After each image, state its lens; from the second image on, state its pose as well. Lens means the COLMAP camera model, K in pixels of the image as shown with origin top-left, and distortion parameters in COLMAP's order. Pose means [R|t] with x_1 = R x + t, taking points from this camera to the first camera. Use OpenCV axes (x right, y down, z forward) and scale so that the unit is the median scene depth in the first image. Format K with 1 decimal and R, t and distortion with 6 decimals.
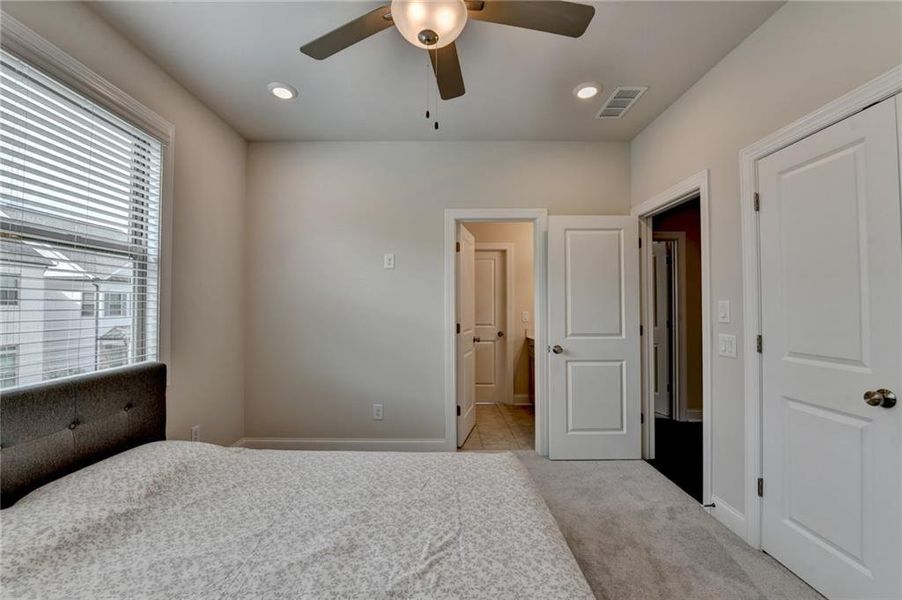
lens RADIAL K [[361.9, 0, 442.5], [0, 361.9, 300.7], [0, 0, 1]] dist [-0.010790, -0.003493]
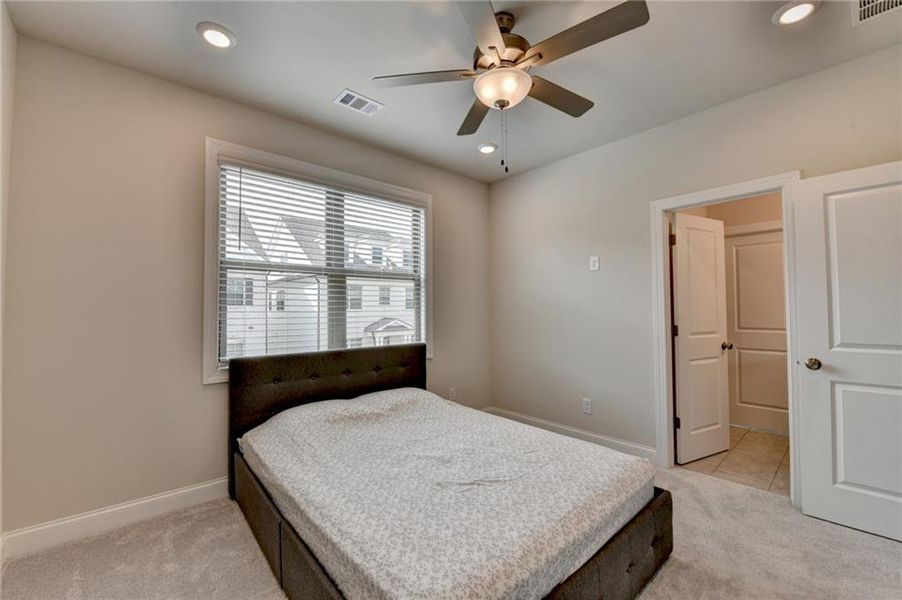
lens RADIAL K [[361.9, 0, 442.5], [0, 361.9, 300.7], [0, 0, 1]] dist [-0.010790, -0.003493]
pose [[0.658617, -0.025875, -0.752033, 0.499327], [0.022582, 0.999638, -0.014618, 0.004218], [0.752139, -0.007354, 0.658963, -0.027519]]
